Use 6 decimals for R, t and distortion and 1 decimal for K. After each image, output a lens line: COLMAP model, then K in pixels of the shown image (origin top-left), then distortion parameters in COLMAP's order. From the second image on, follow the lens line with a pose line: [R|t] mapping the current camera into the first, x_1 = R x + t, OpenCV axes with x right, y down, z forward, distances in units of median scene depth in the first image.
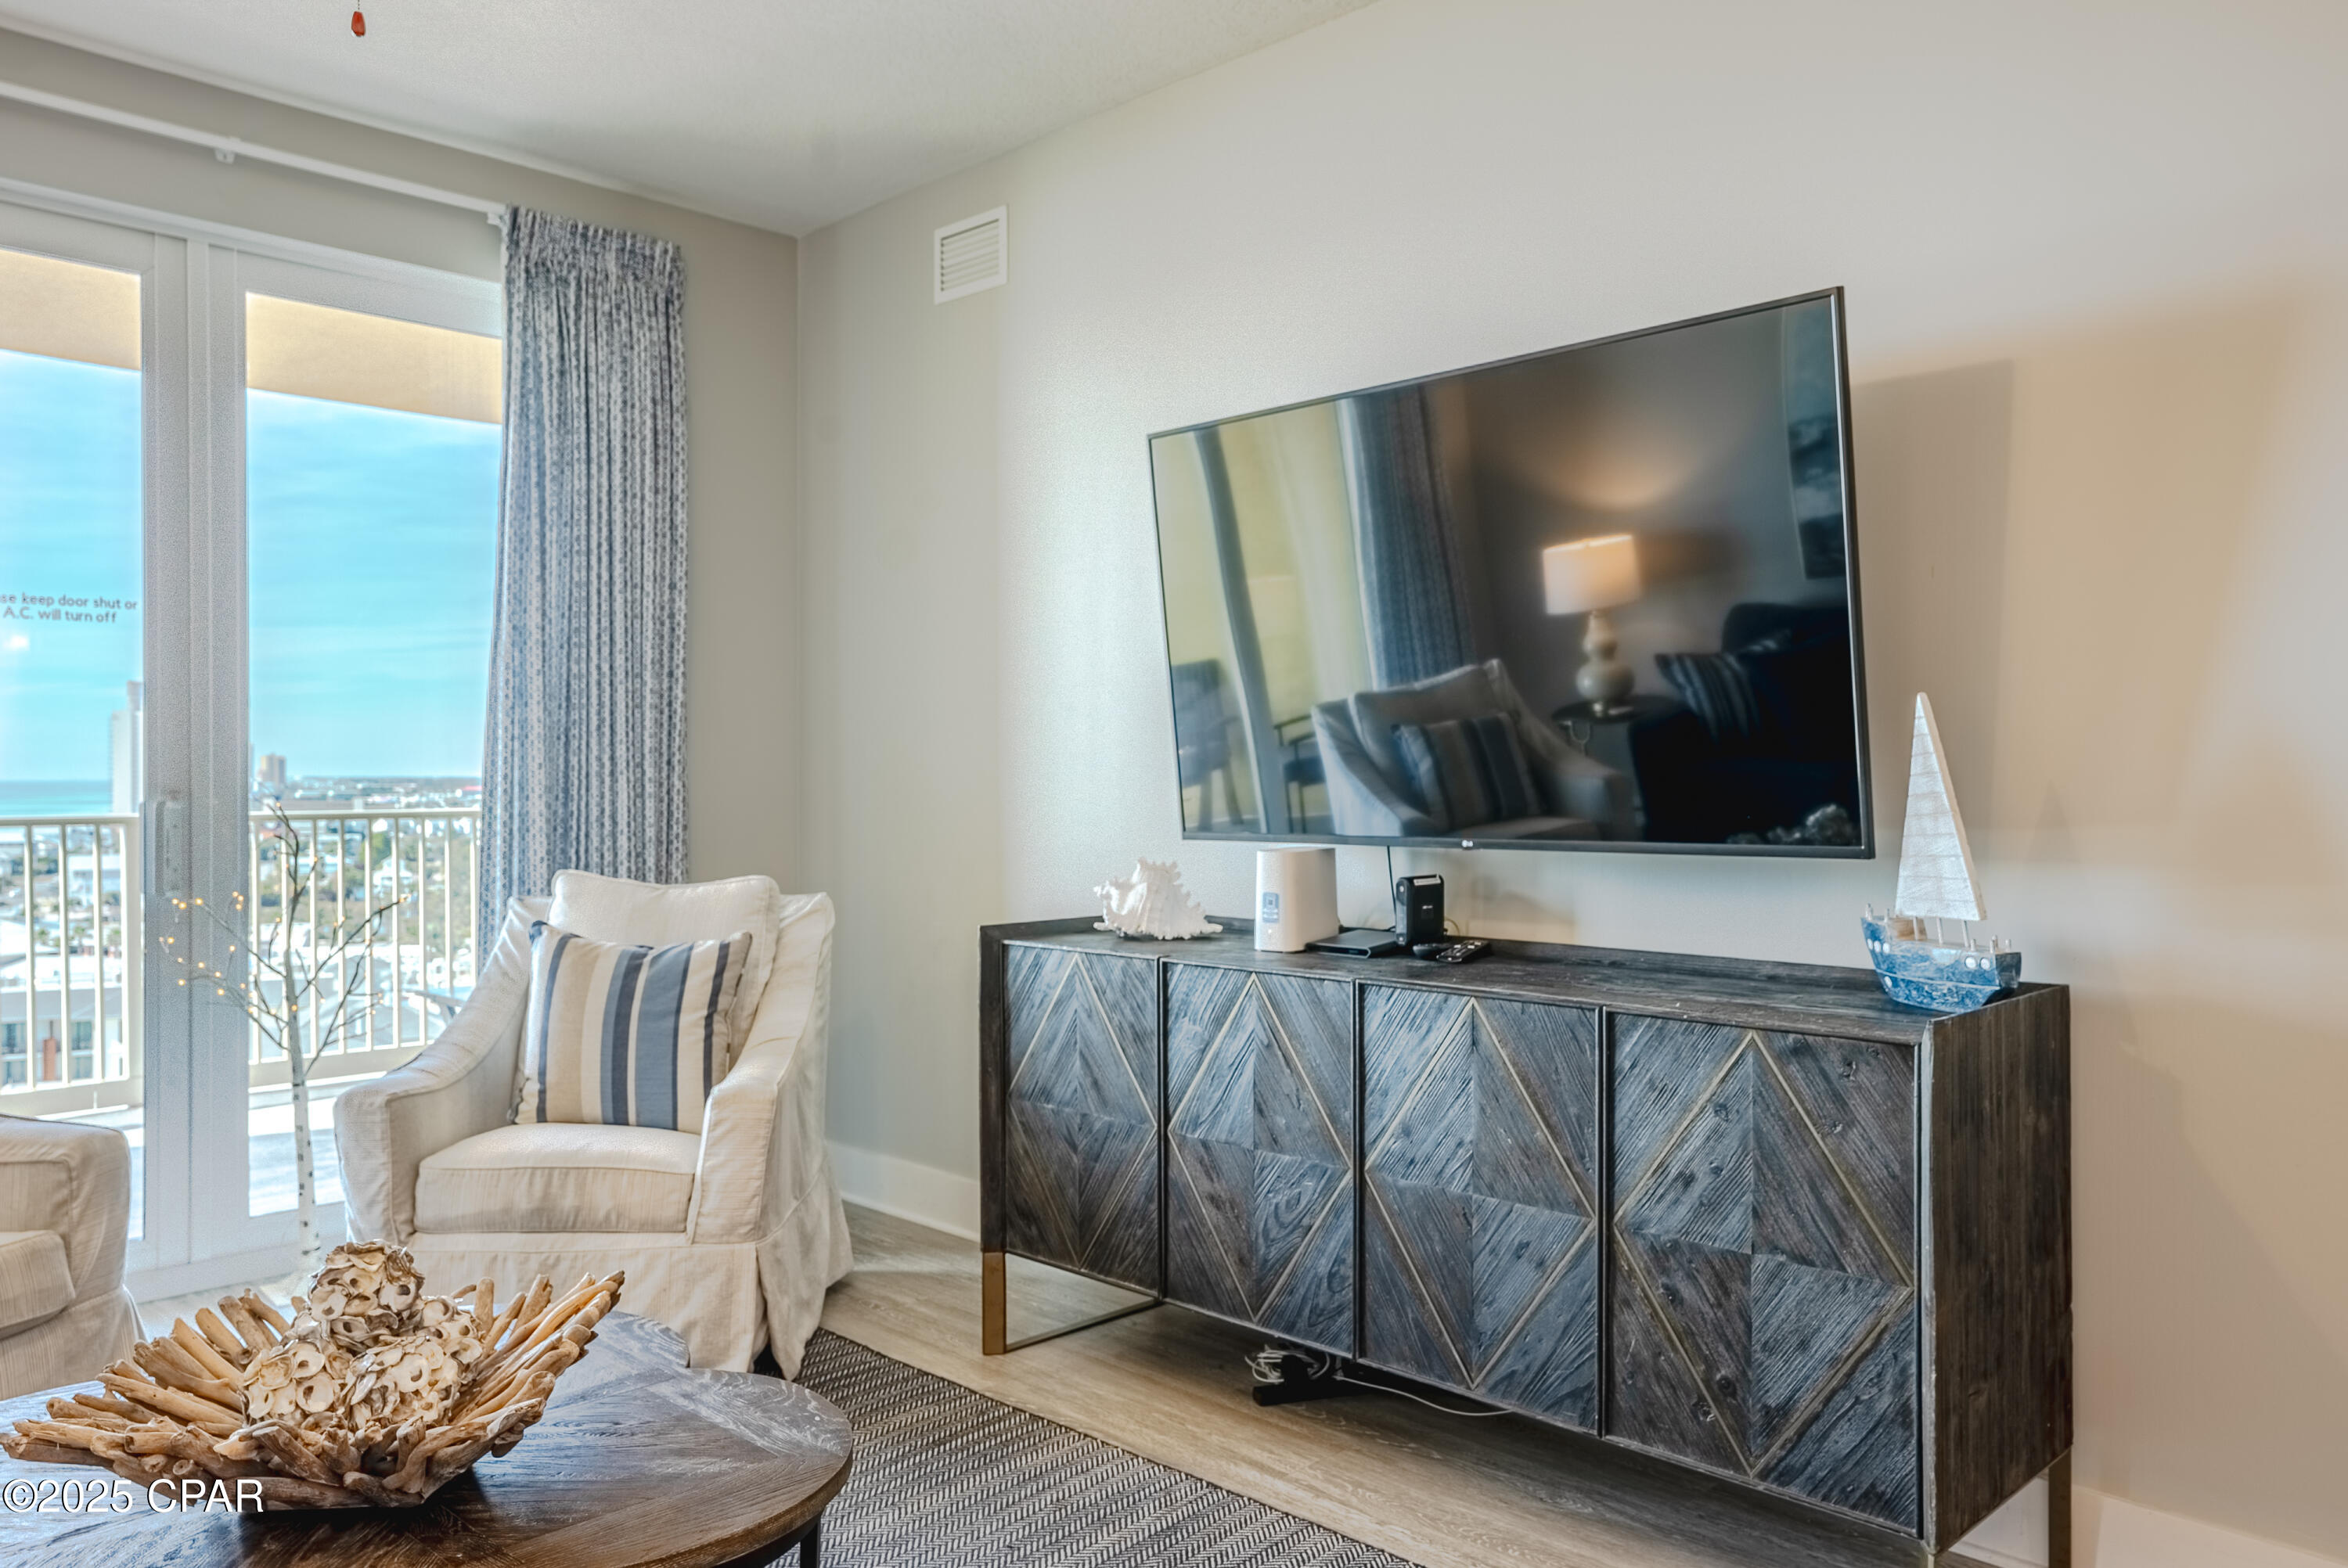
lens RADIAL K [[1720.7, 0, 1157.3], [0, 1720.7, 778.7], [0, 0, 1]] dist [0.002728, 0.000289]
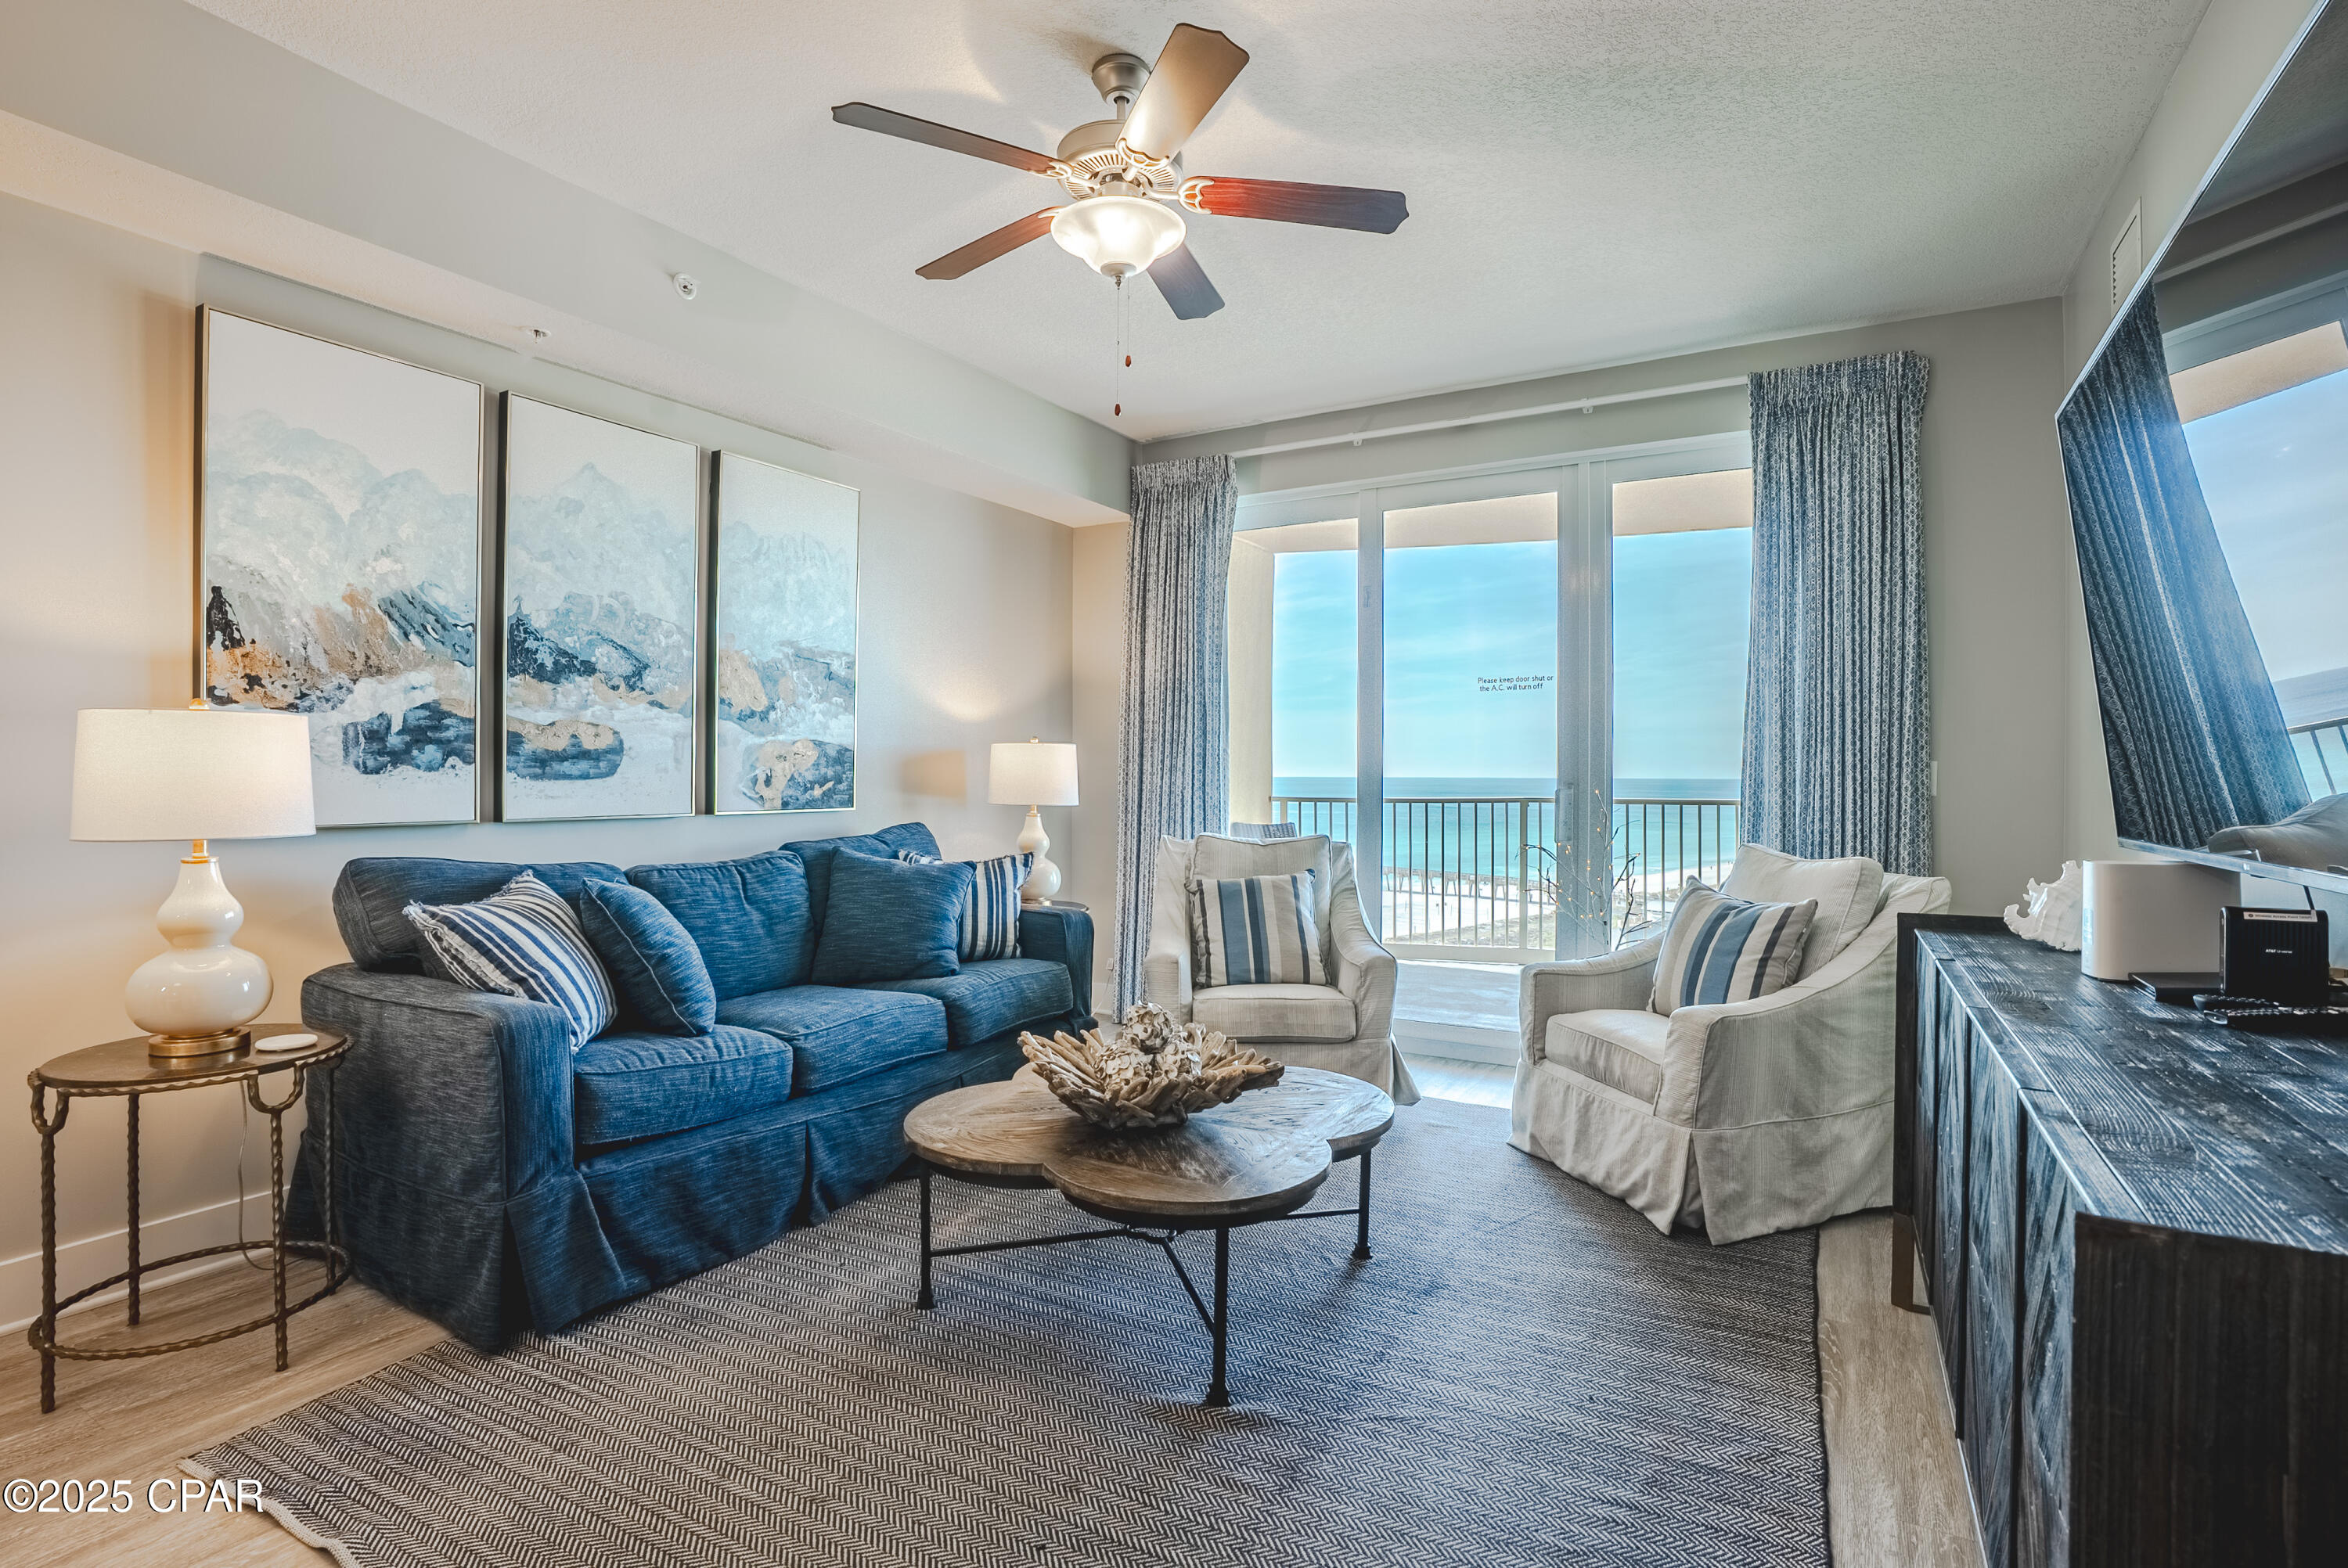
lens RADIAL K [[1106.2, 0, 1185.5], [0, 1106.2, 782.3], [0, 0, 1]] dist [-0.077672, 0.033916]
pose [[0.257459, 0.006352, -0.966268, 0.455906], [-0.003898, 0.999977, 0.005535, 0.000986], [0.966281, 0.002342, 0.257477, 0.402670]]
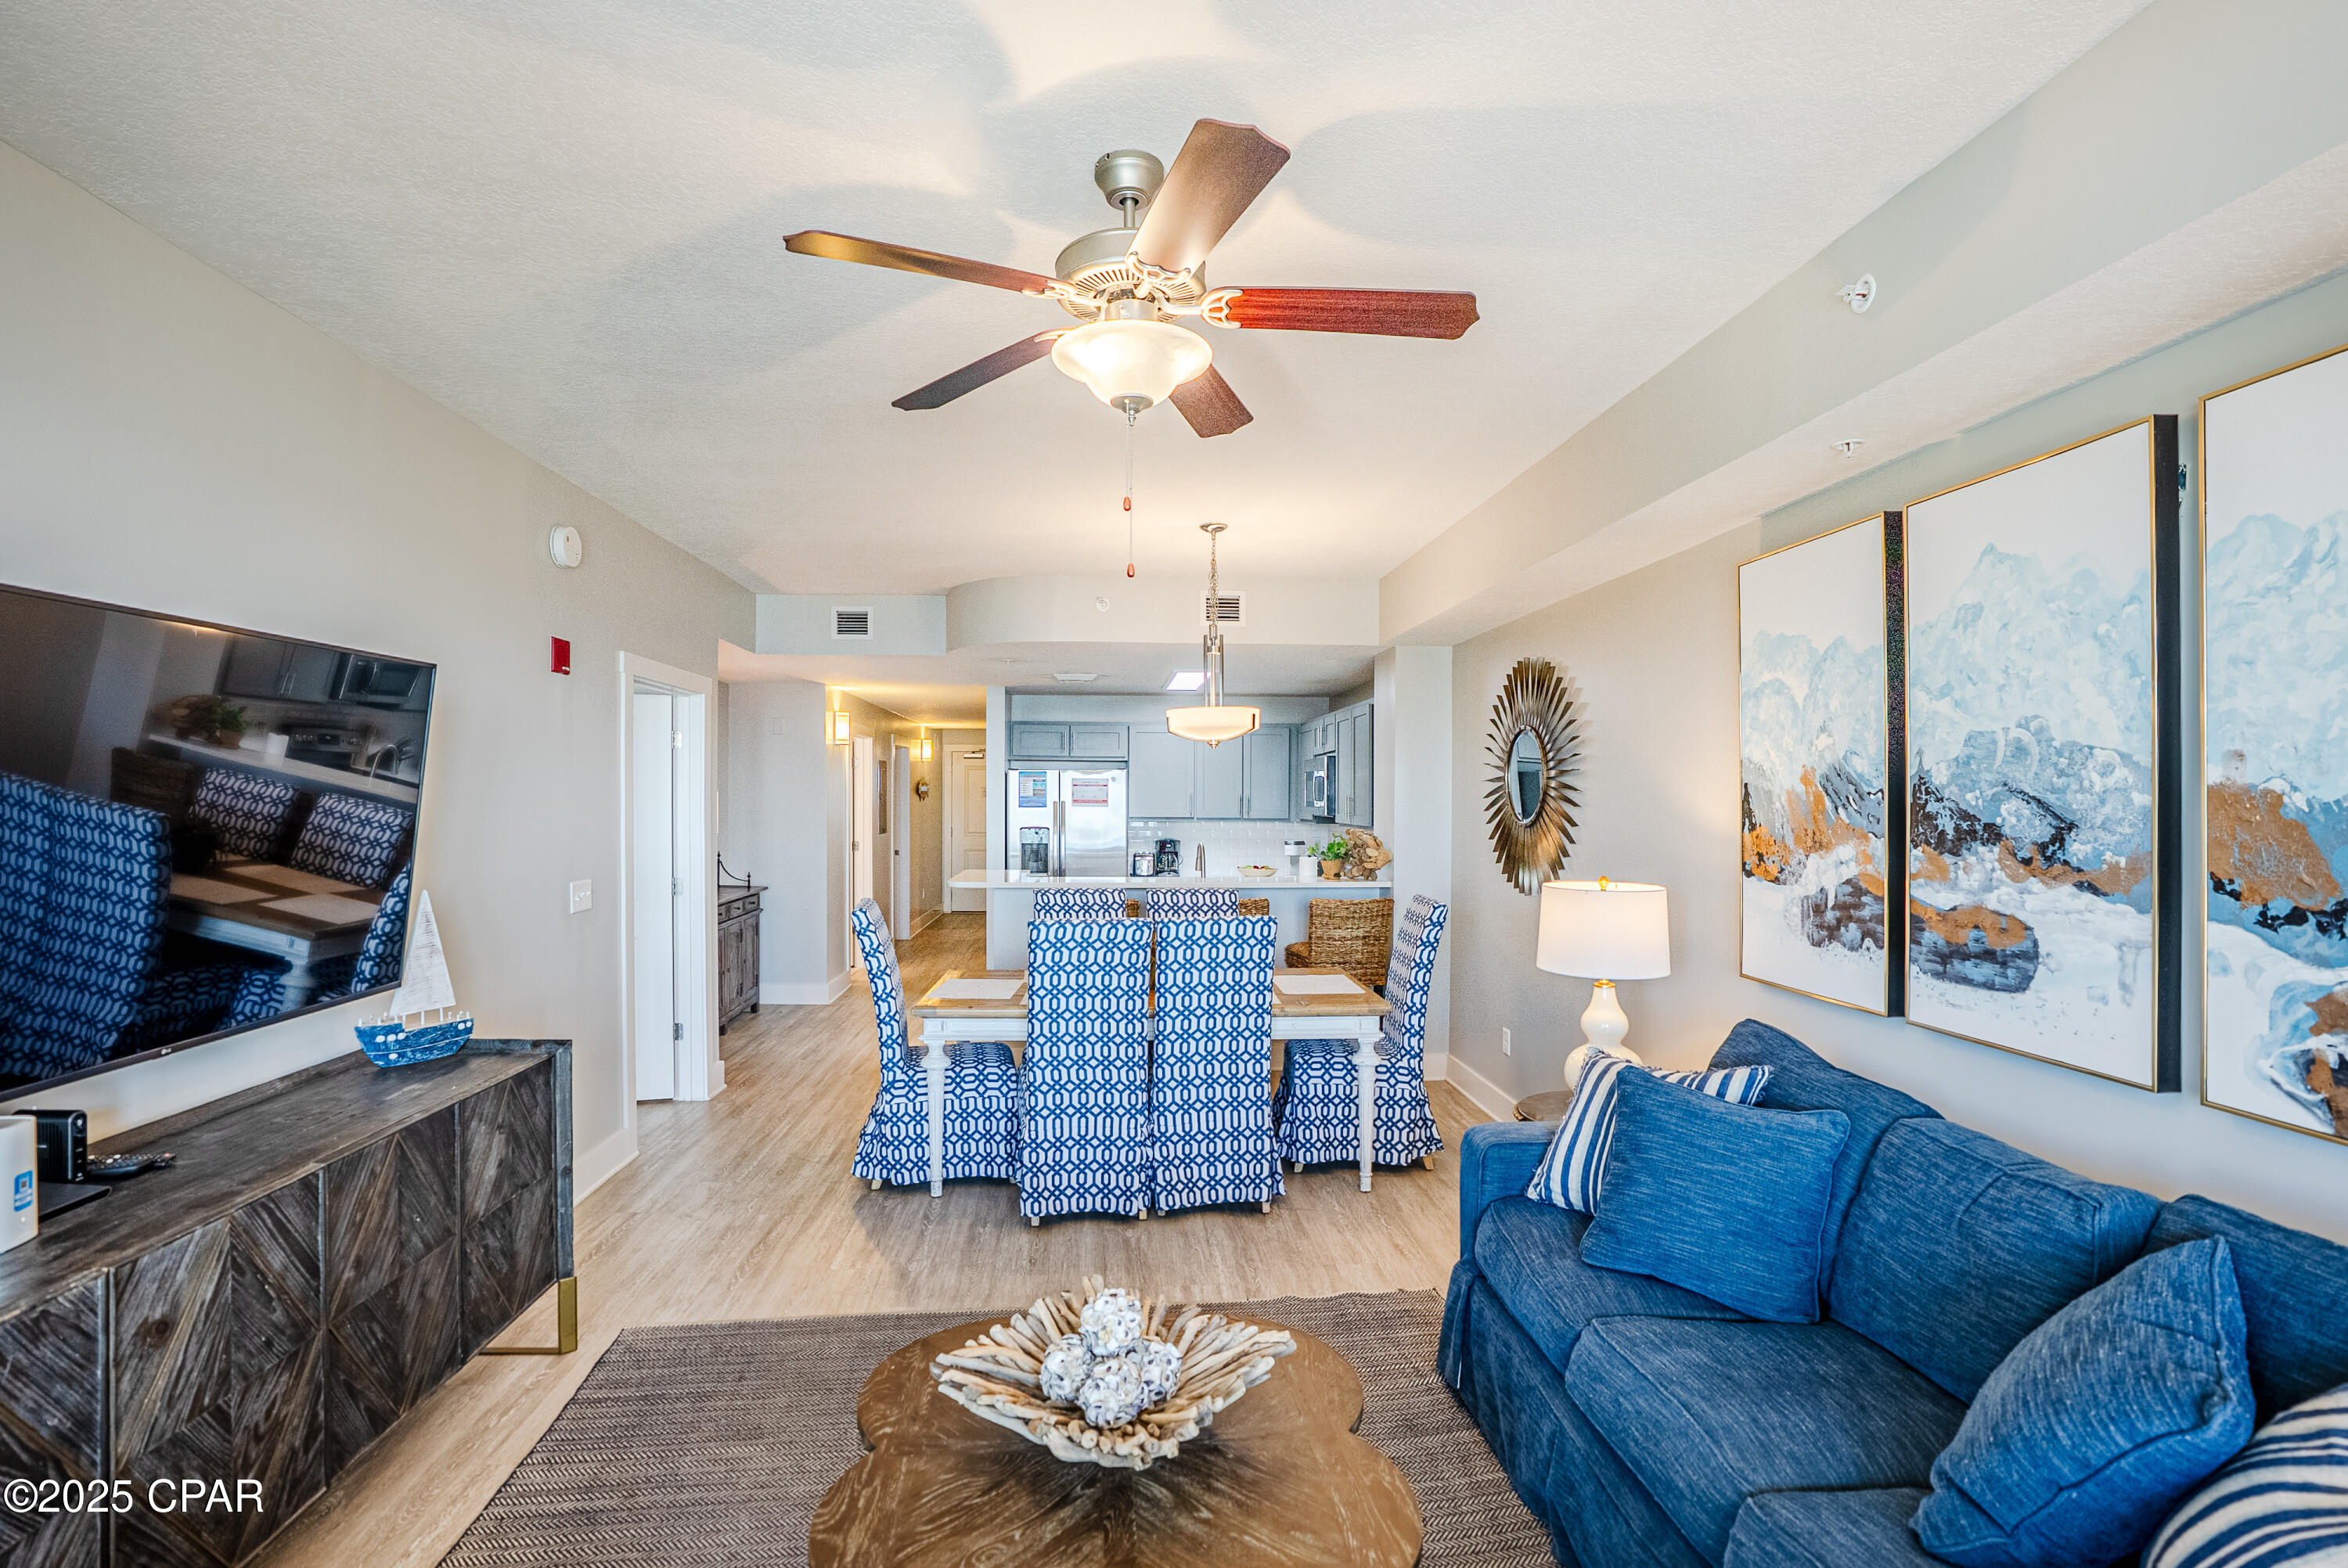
lens RADIAL K [[1119.3, 0, 1201.9], [0, 1119.3, 742.4], [0, 0, 1]] dist [-0.070733, 0.028031]
pose [[-0.774724, 0.027424, 0.631705, -0.667227], [0.001272, 0.999125, -0.041815, -0.123535], [-0.632298, -0.031591, -0.774081, 0.990621]]
